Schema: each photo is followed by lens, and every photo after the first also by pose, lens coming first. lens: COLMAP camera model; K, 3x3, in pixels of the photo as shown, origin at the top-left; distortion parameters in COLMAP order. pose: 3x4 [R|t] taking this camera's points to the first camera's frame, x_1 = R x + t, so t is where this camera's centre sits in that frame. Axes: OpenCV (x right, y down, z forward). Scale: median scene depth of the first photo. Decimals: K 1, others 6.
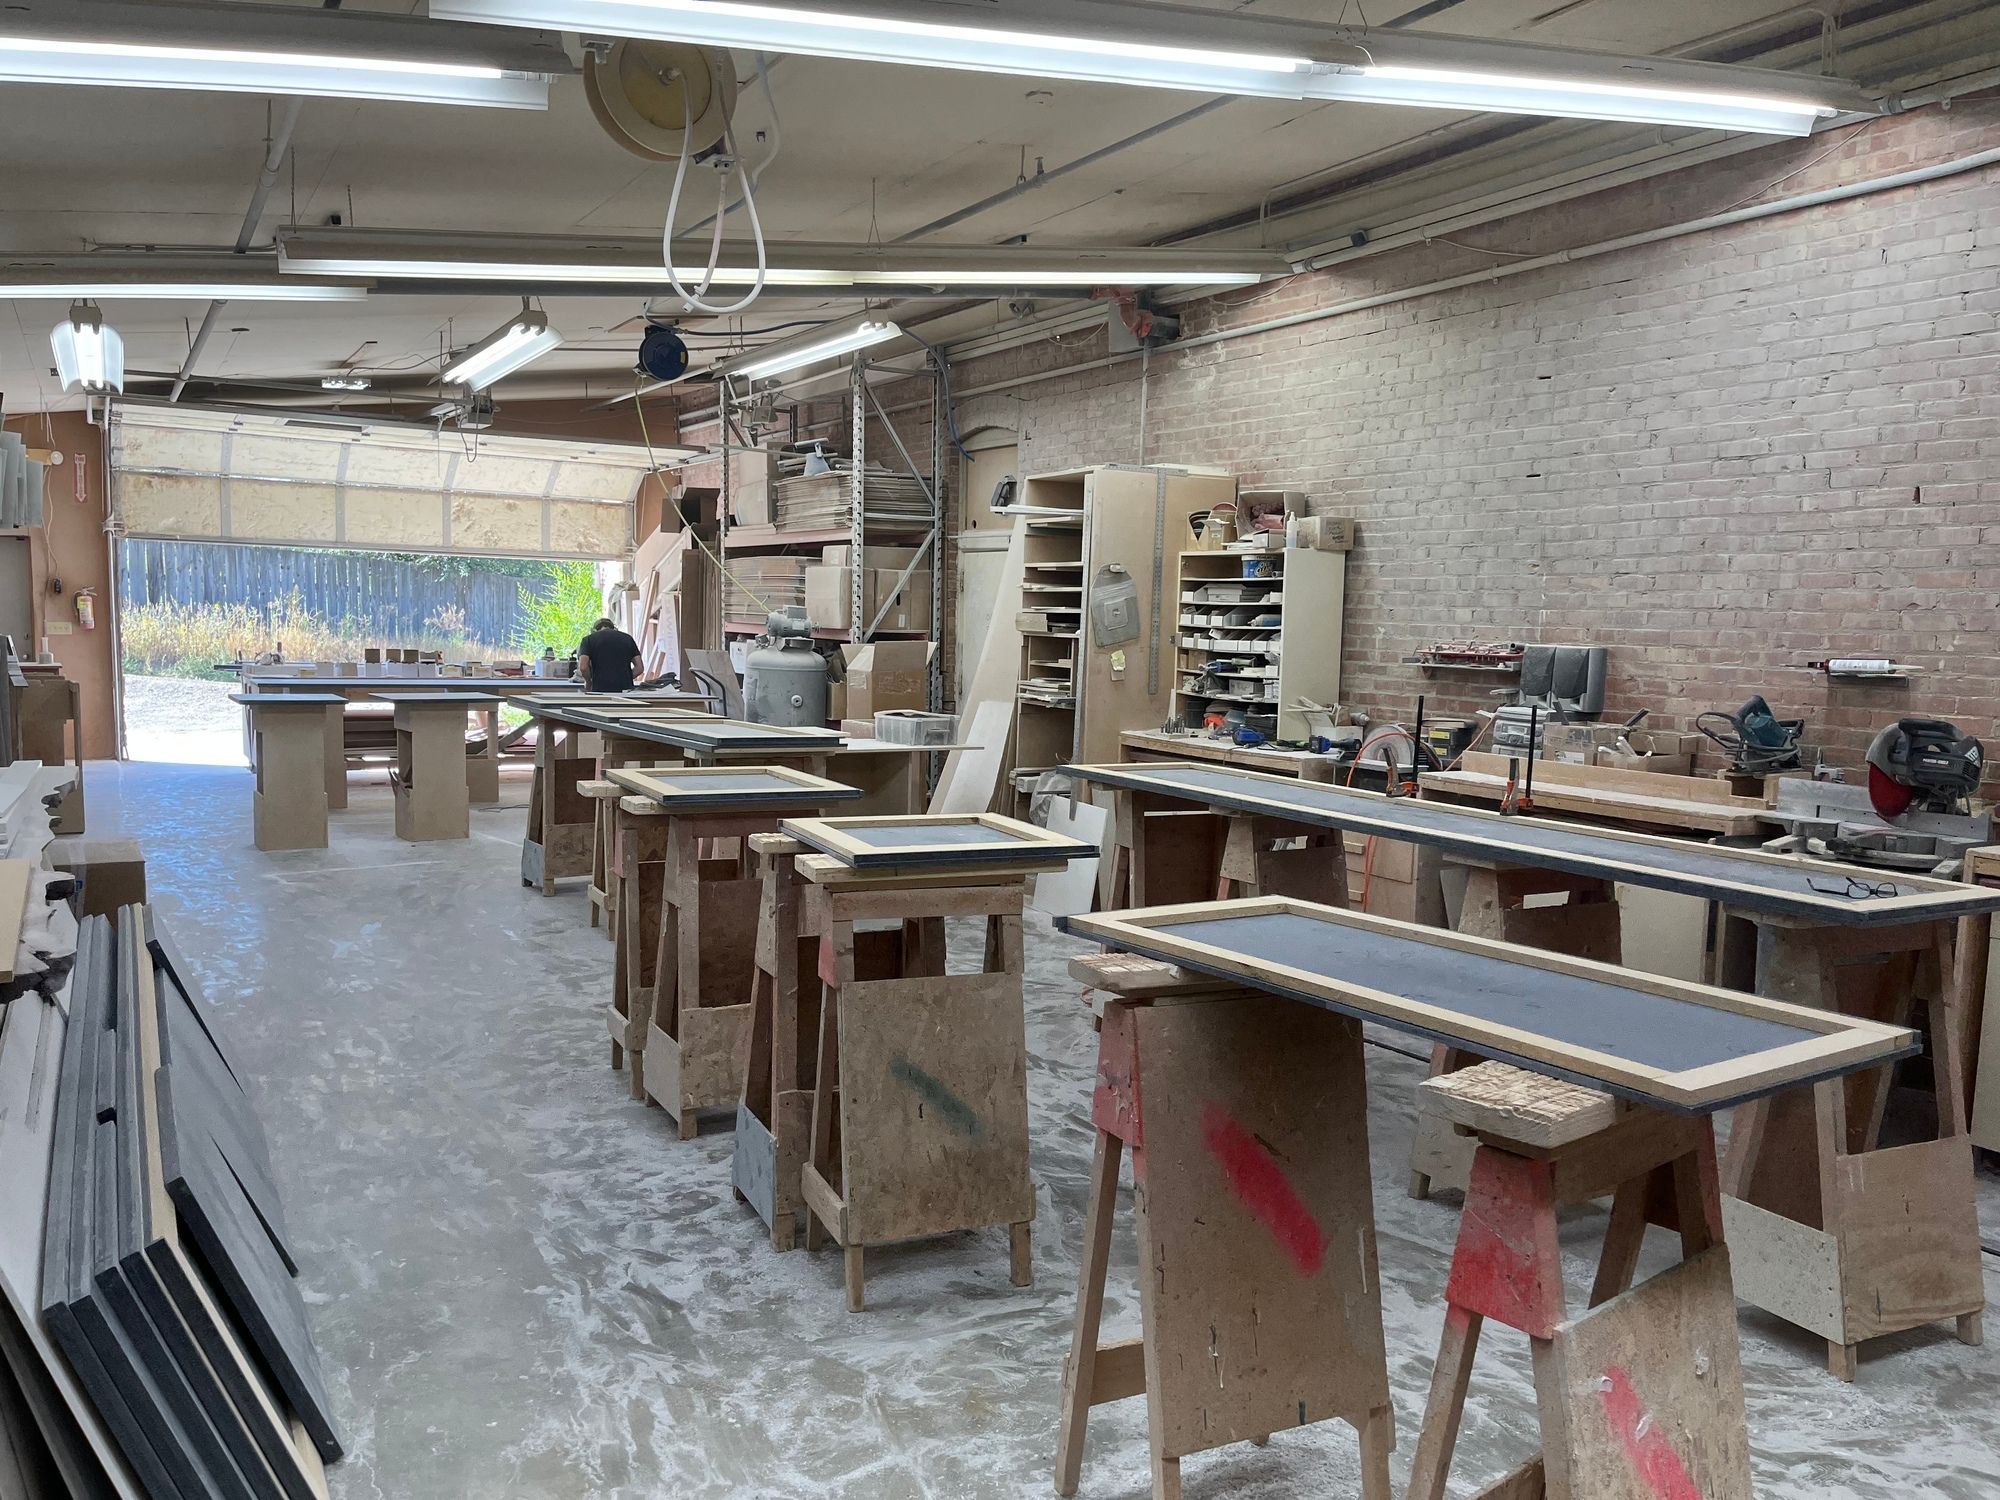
lens RADIAL K [[1504.1, 0, 994.4], [0, 1504.1, 764.0], [0, 0, 1]] dist [0.028190, -0.017061]
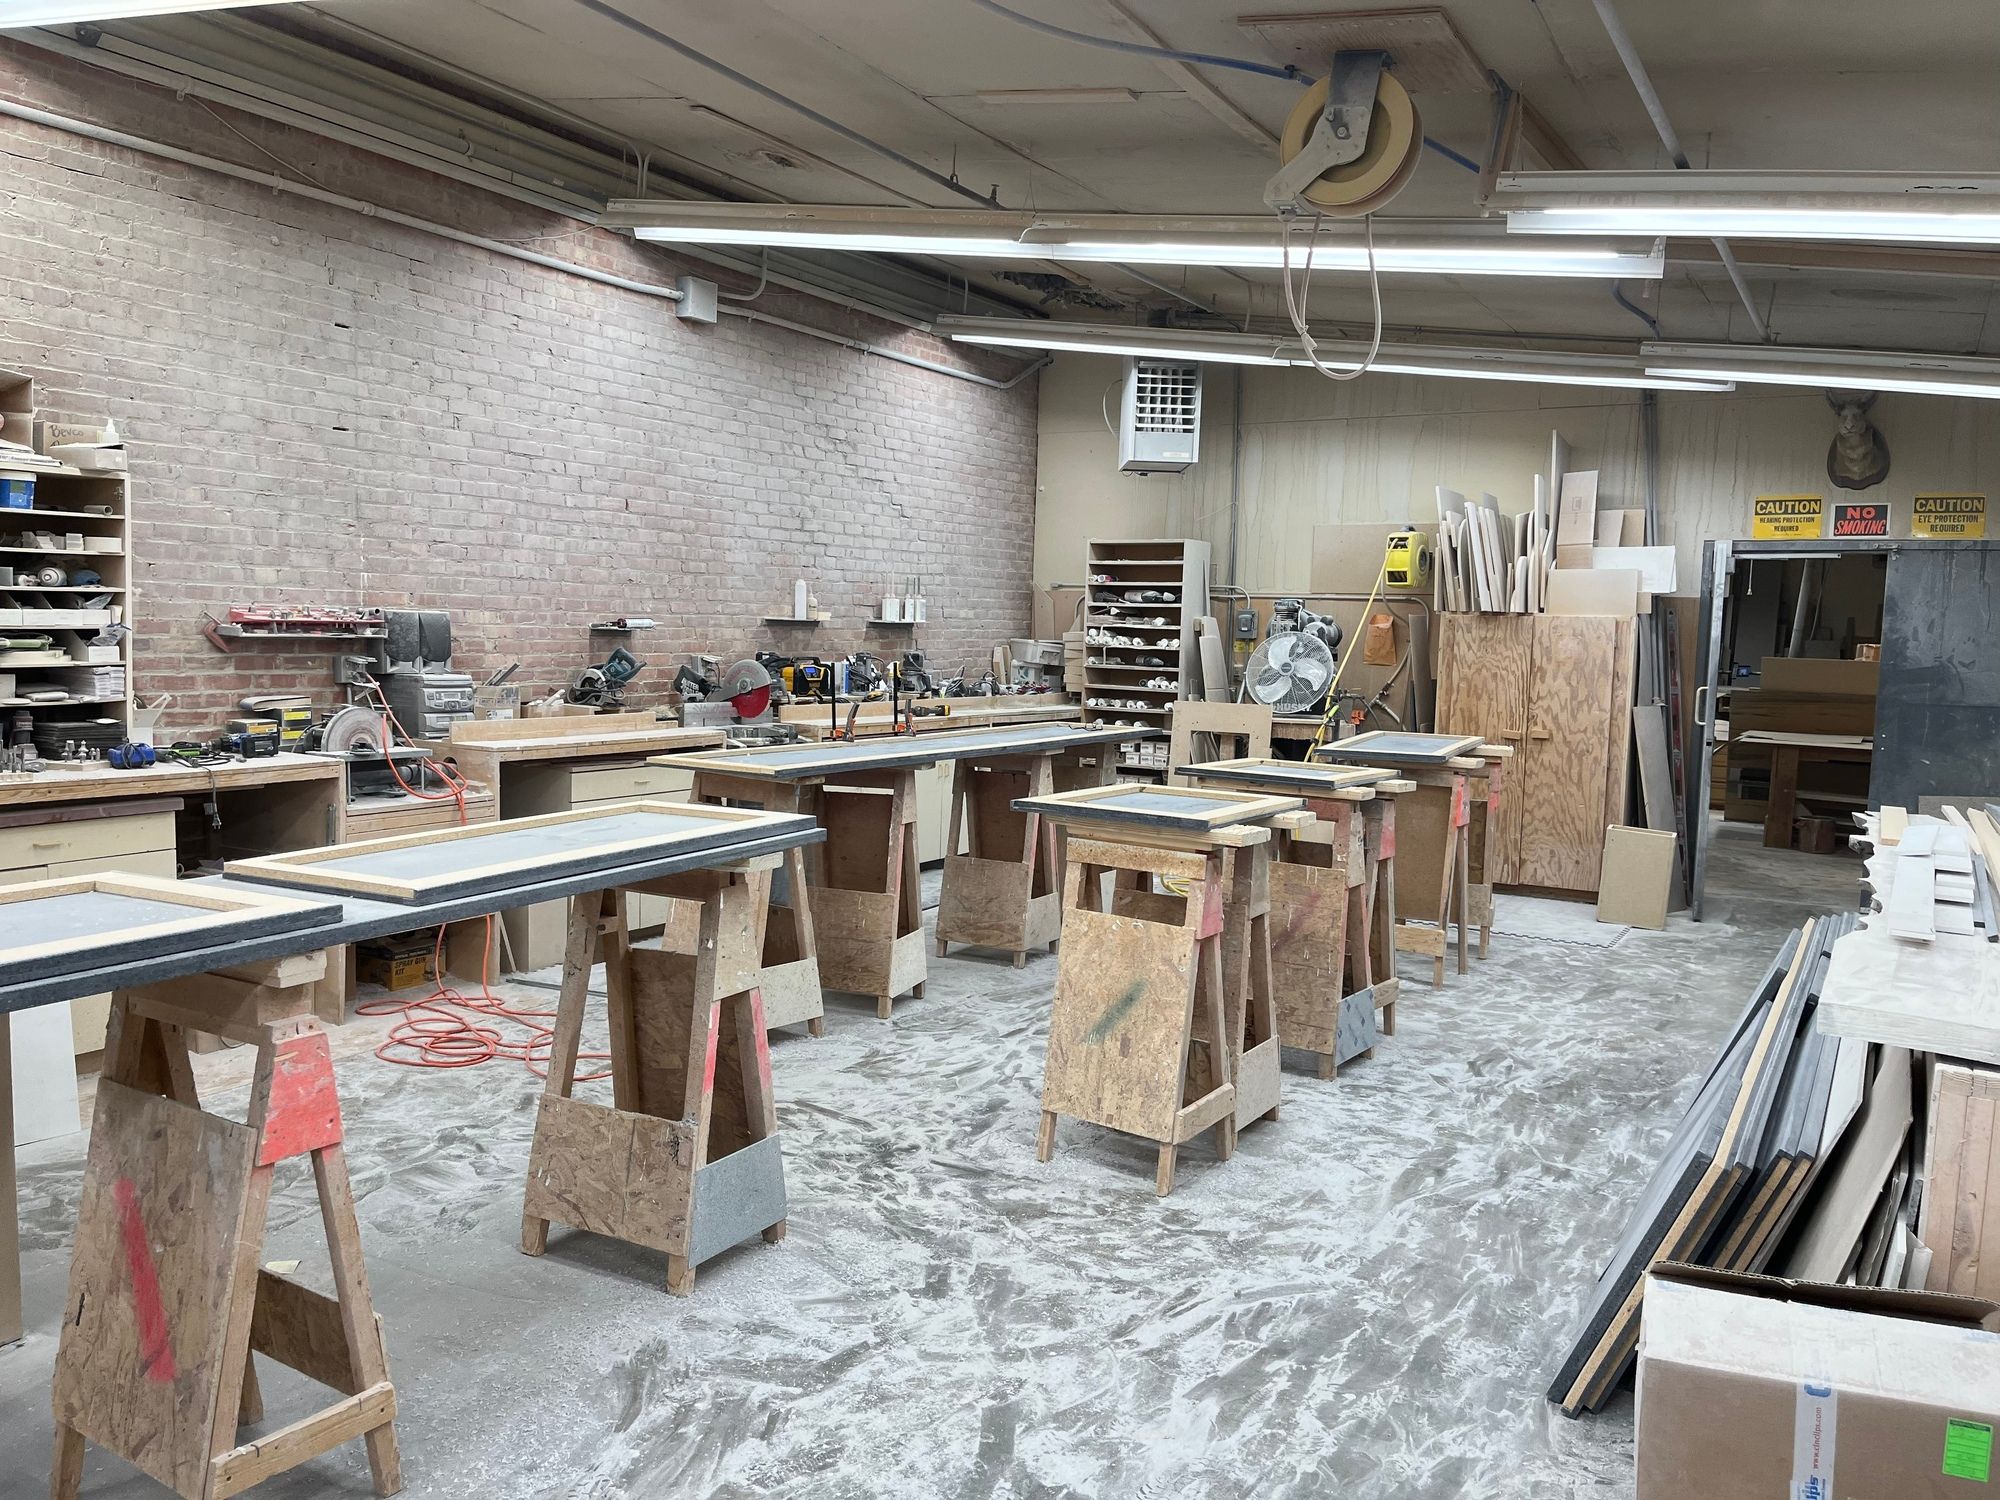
lens RADIAL K [[1504.1, 0, 995.7], [0, 1504.1, 738.0], [0, 0, 1]] dist [0.028190, -0.017061]
pose [[-0.482243, -0.109666, 0.869146, -0.743577], [0.040705, 0.988257, 0.147280, -0.134679], [-0.875091, 0.106403, -0.472116, 1.213723]]
